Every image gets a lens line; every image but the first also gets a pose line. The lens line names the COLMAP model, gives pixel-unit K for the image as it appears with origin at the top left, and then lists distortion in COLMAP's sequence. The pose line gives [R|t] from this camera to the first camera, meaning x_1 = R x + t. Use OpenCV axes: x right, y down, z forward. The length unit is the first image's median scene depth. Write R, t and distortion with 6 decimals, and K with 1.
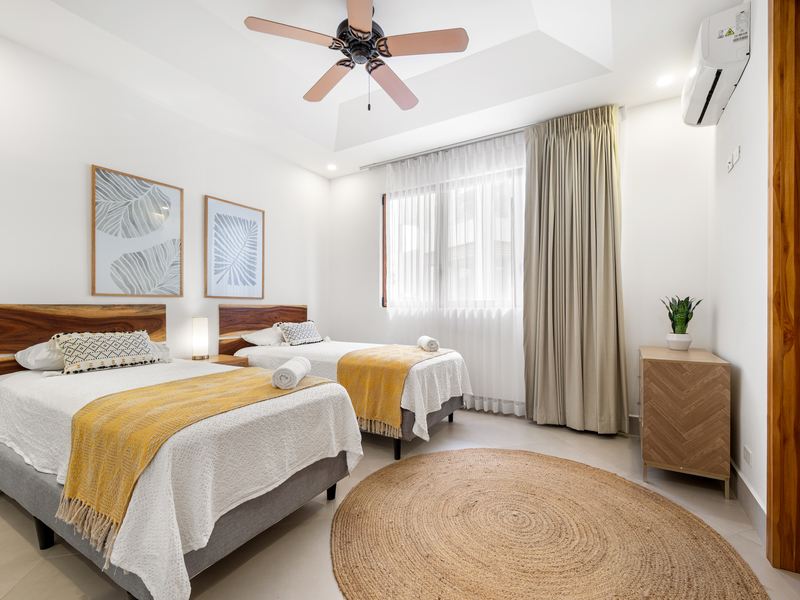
lens RADIAL K [[373.6, 0, 402.8], [0, 373.6, 317.7], [0, 0, 1]] dist [-0.001335, -0.000235]
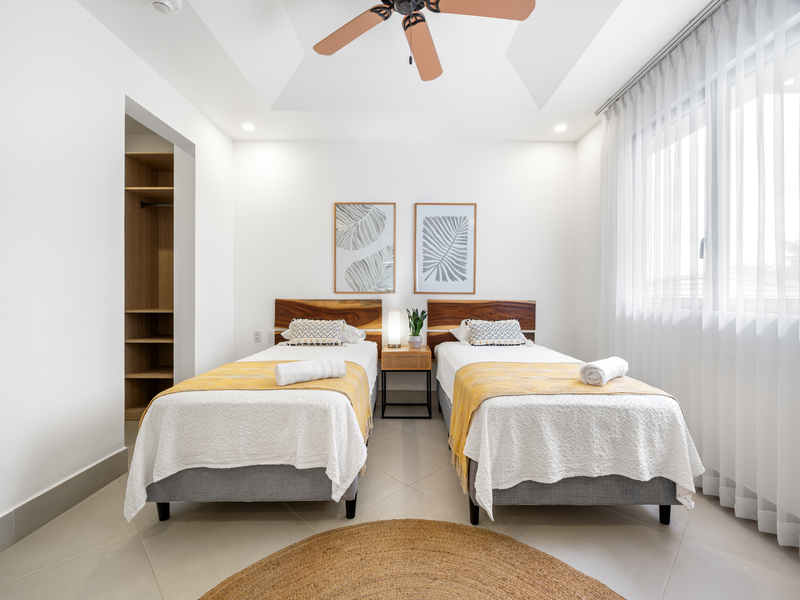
lens RADIAL K [[361.3, 0, 402.6], [0, 361.3, 302.9], [0, 0, 1]] dist [-0.002158, -0.000073]
pose [[0.498576, 0.023851, -0.866518, 0.446710], [-0.031438, 0.999461, 0.009422, -0.038300], [0.866275, 0.022544, 0.499058, 0.466926]]
